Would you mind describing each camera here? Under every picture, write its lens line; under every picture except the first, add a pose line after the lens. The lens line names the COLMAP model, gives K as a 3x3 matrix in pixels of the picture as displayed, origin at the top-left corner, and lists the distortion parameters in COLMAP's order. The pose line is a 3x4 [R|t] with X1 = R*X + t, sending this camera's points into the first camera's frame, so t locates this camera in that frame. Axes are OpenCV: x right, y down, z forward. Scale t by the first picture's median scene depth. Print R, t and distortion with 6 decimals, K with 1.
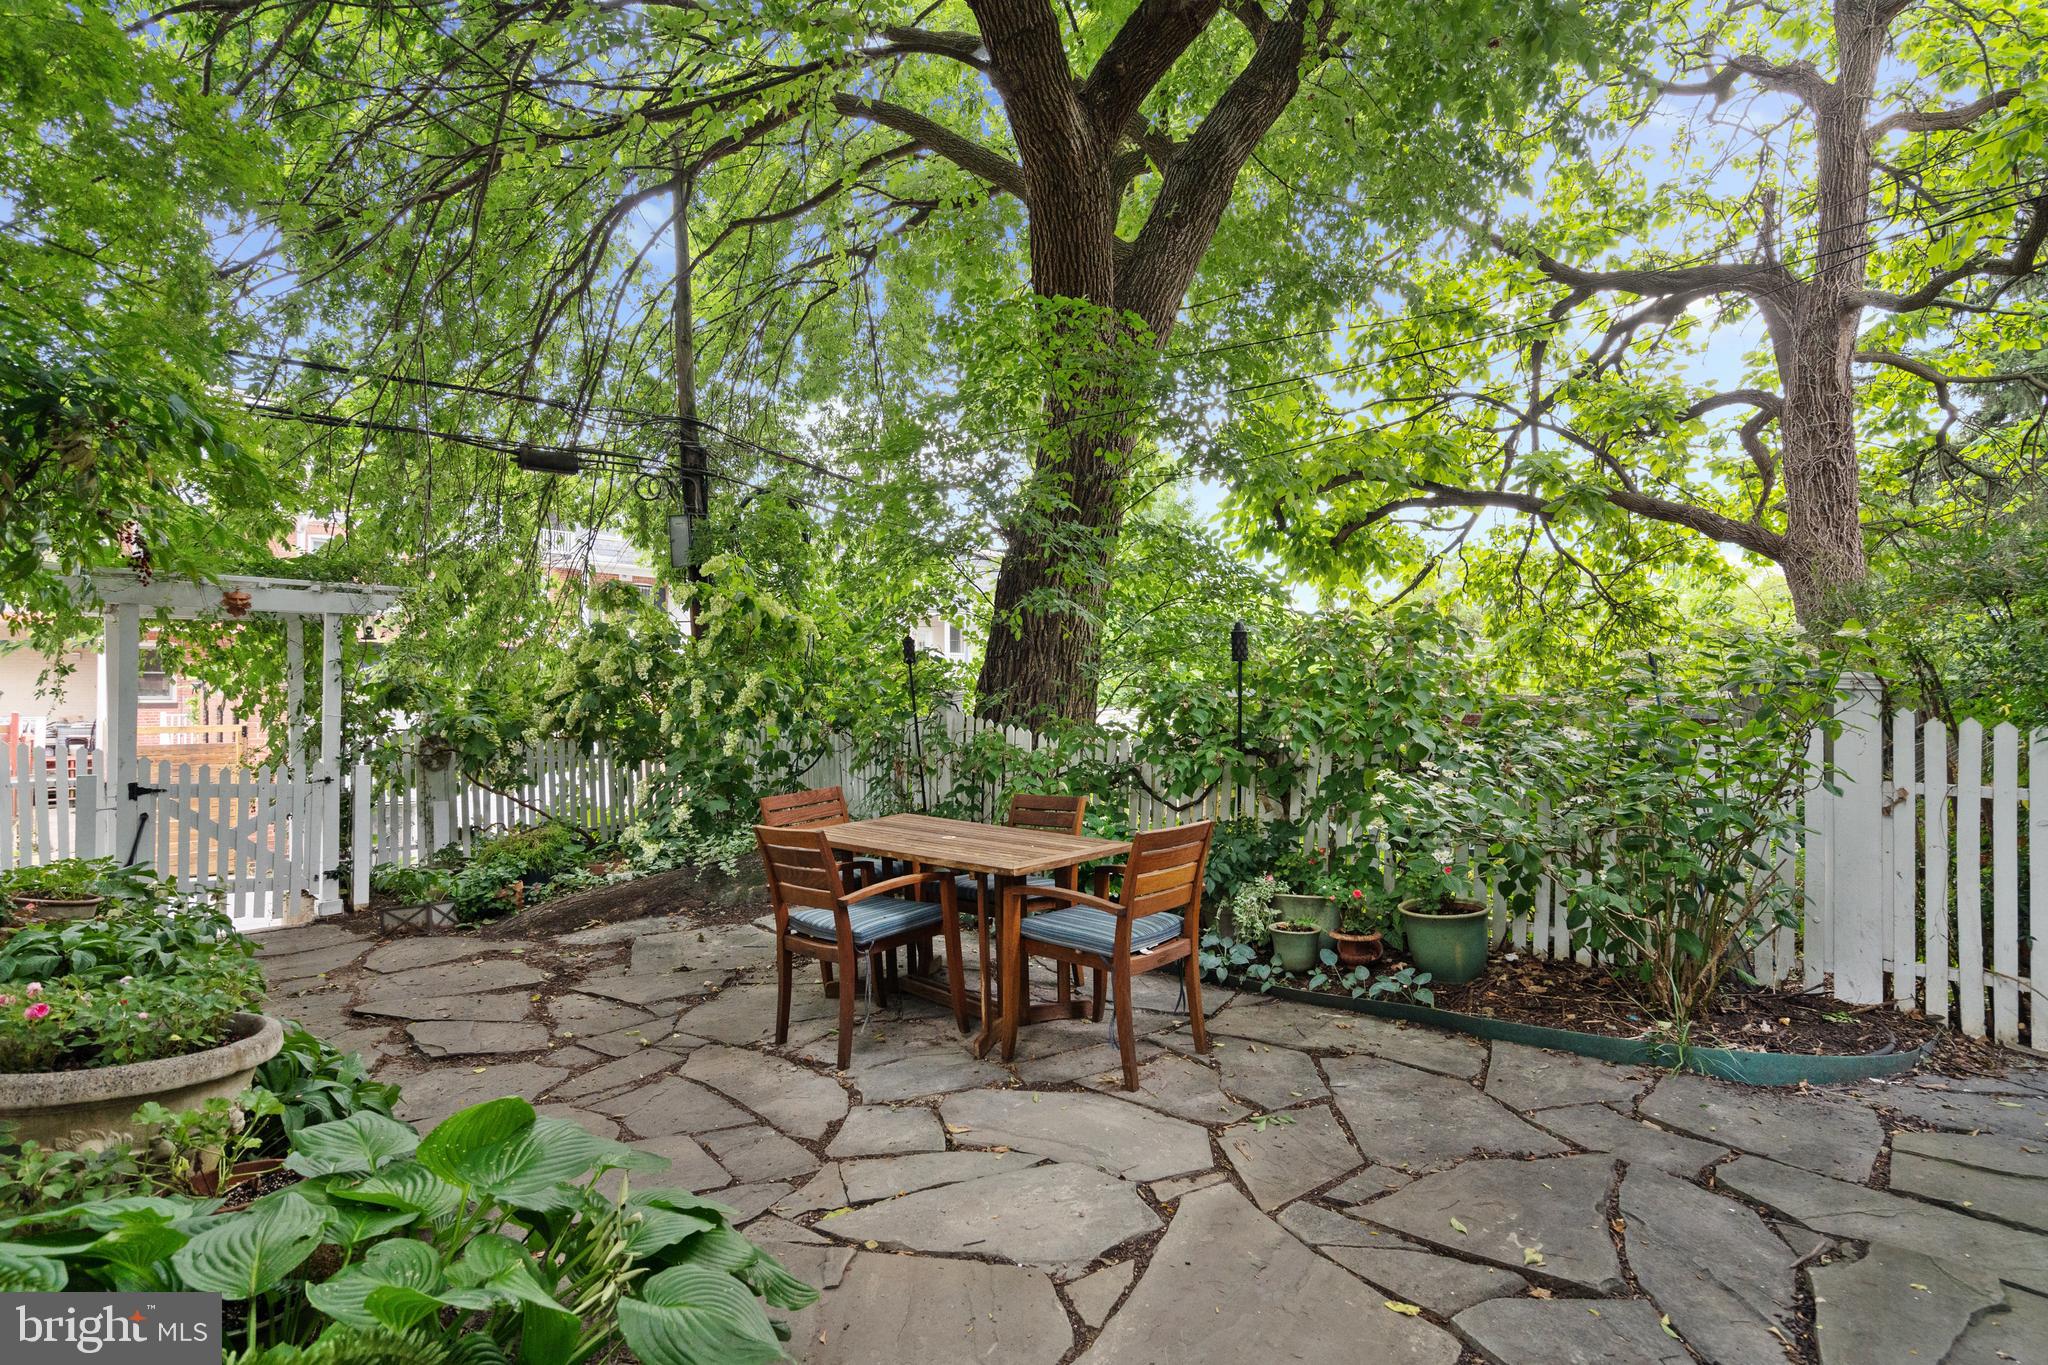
lens RADIAL K [[951.3, 0, 1019.5], [0, 951.3, 686.5], [0, 0, 1]] dist [-0.005378, 0.000155]
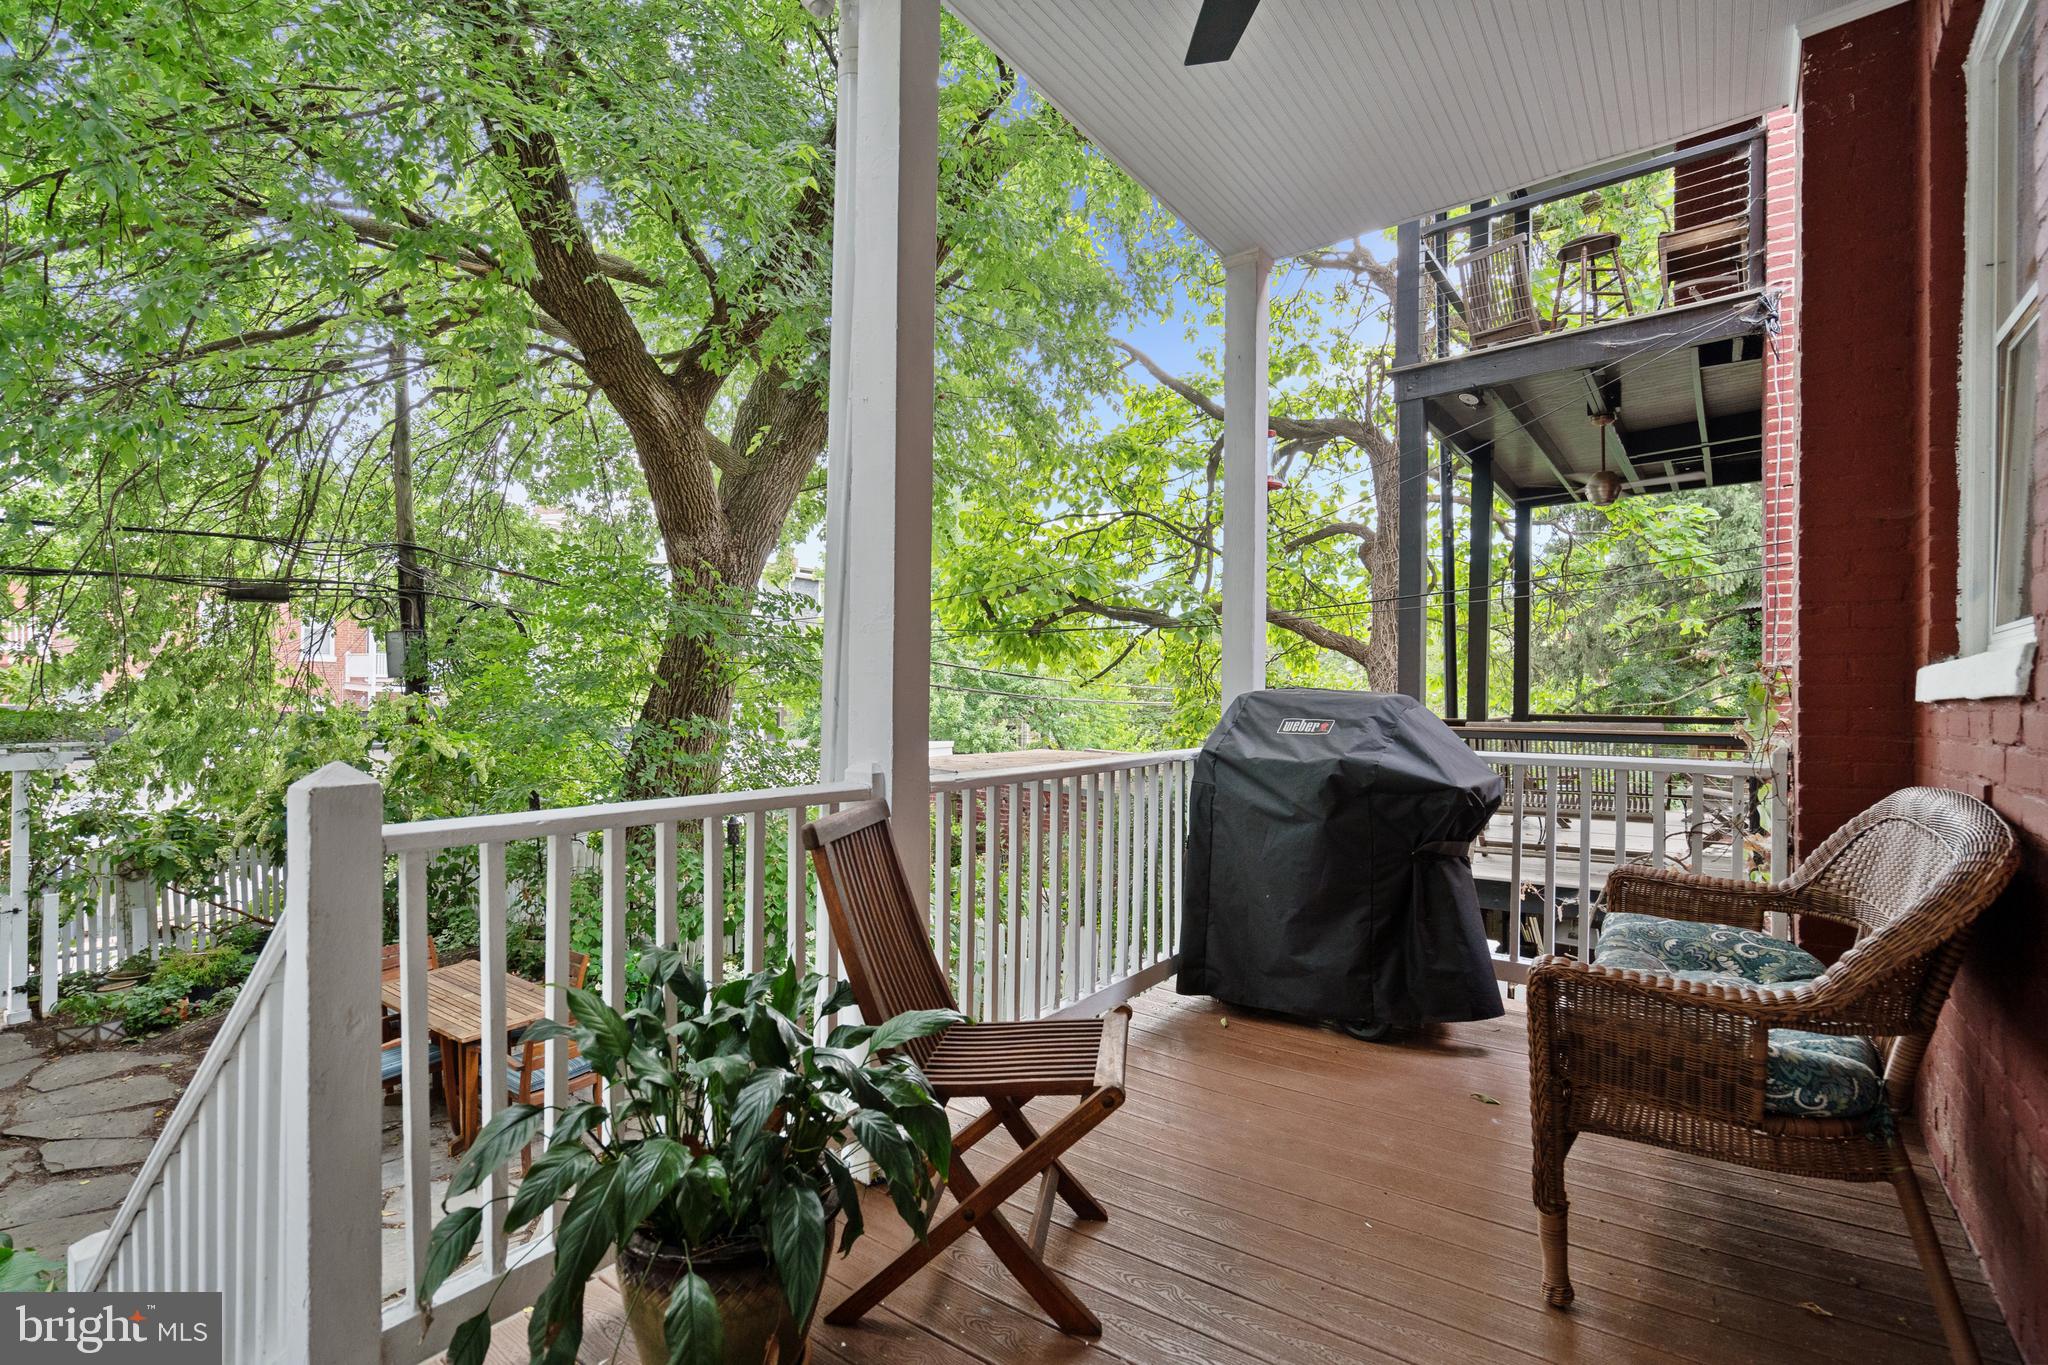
lens RADIAL K [[951.3, 0, 1028.1], [0, 951.3, 682.9], [0, 0, 1]] dist [-0.005378, 0.000155]
pose [[0.990324, 0.012438, 0.138216, 0.339515], [-0.013753, 0.999869, 0.008559, -0.204201], [-0.138092, -0.010377, 0.990365, -0.323676]]
